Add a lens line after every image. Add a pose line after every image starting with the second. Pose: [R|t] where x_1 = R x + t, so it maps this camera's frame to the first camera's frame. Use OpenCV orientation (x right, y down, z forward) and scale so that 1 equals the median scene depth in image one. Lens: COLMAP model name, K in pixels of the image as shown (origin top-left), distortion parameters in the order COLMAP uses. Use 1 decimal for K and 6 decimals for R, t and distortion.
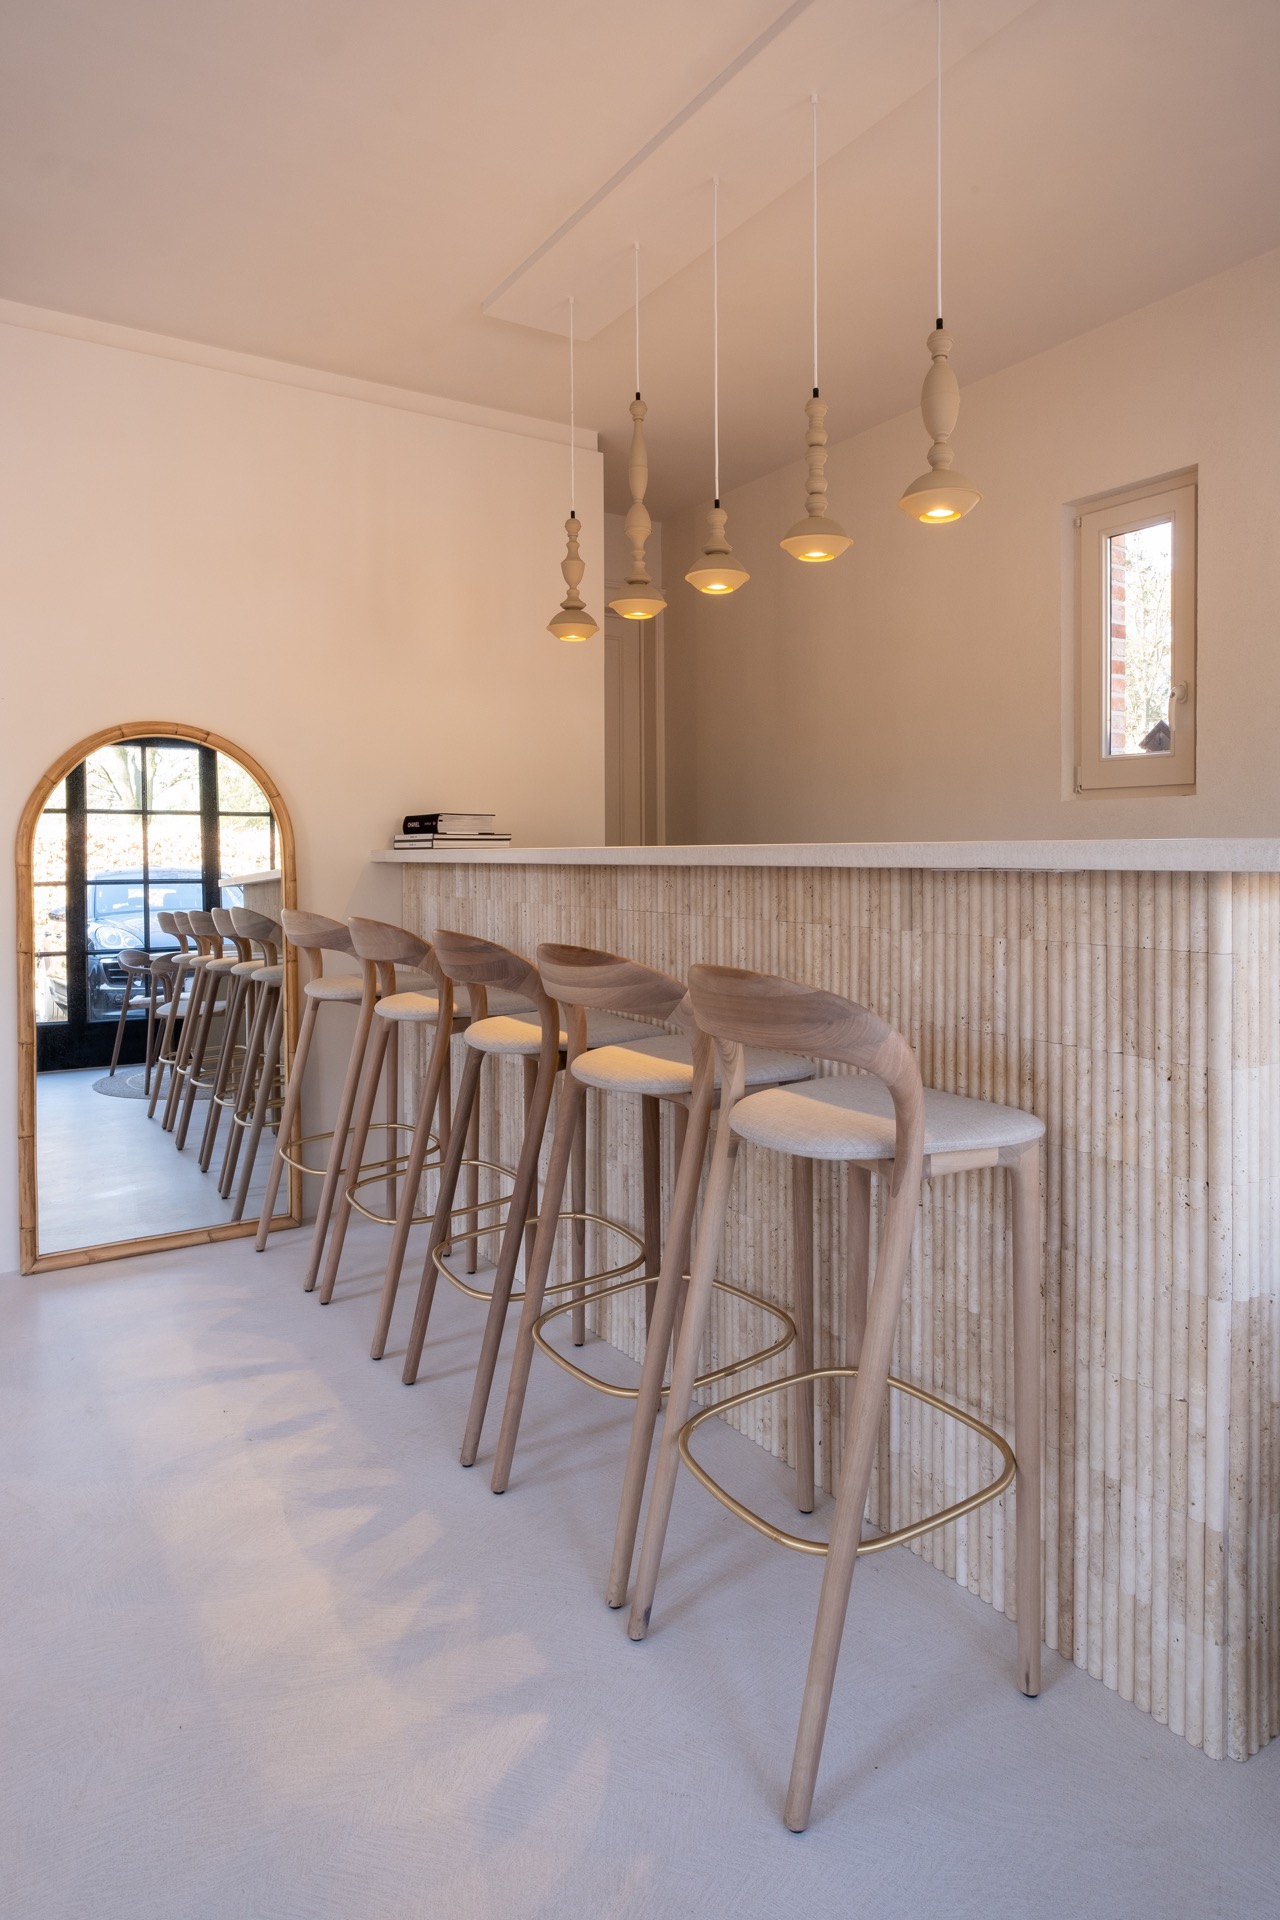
lens RADIAL K [[1146.3, 0, 638.5], [0, 1146.3, 855.9], [0, 0, 1]] dist [0.000573, -0.003679]
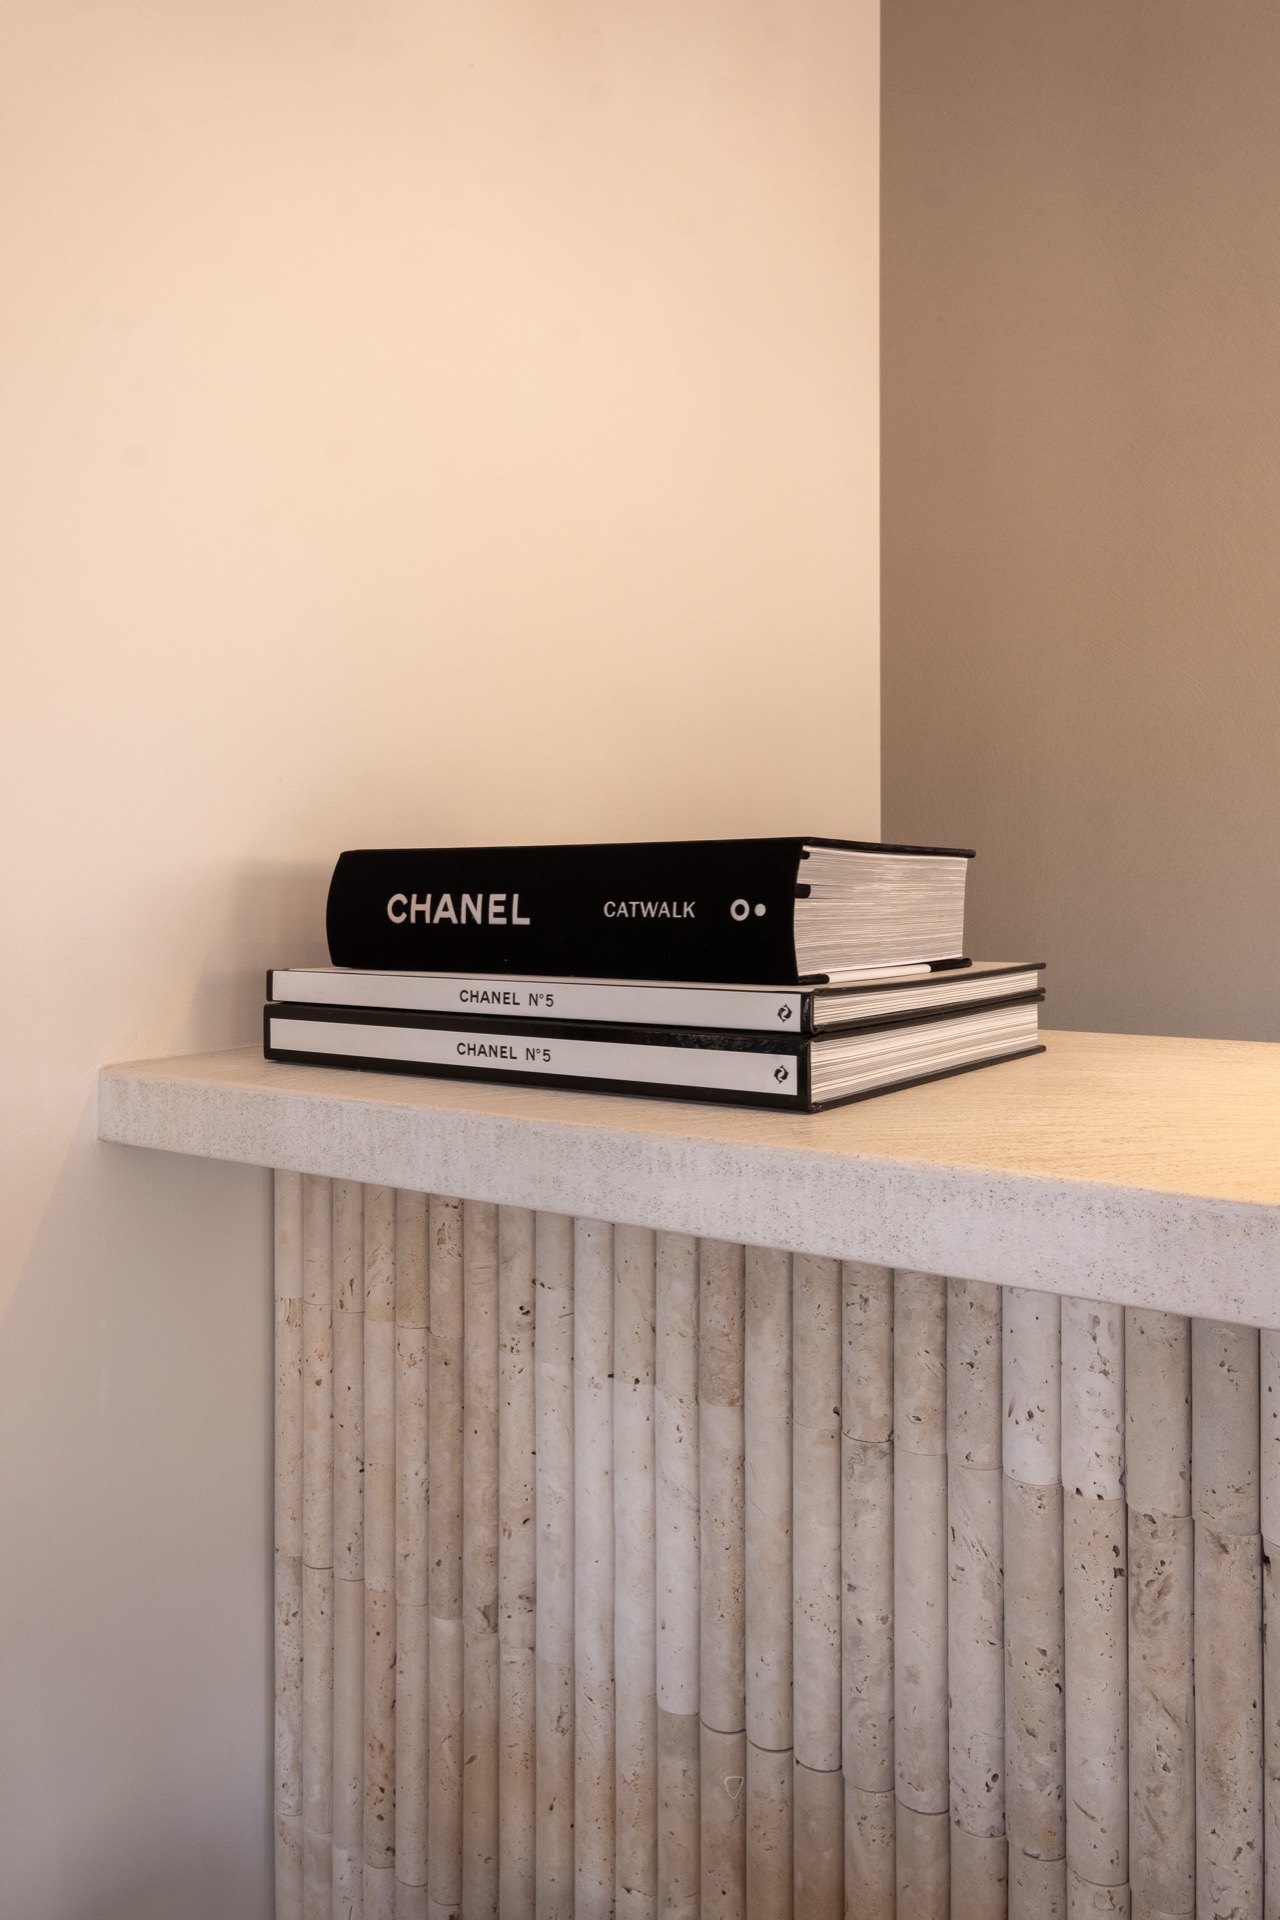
lens RADIAL K [[1421.7, 0, 640.0], [0, 1421.7, 960.0], [0, 0, 1]] dist [0.004530, 0.001010]
pose [[0.930376, -0.014820, 0.366307, -0.601453], [0.001832, 0.999358, 0.035779, -0.067458], [-0.366602, -0.032617, 0.929806, 2.019207]]
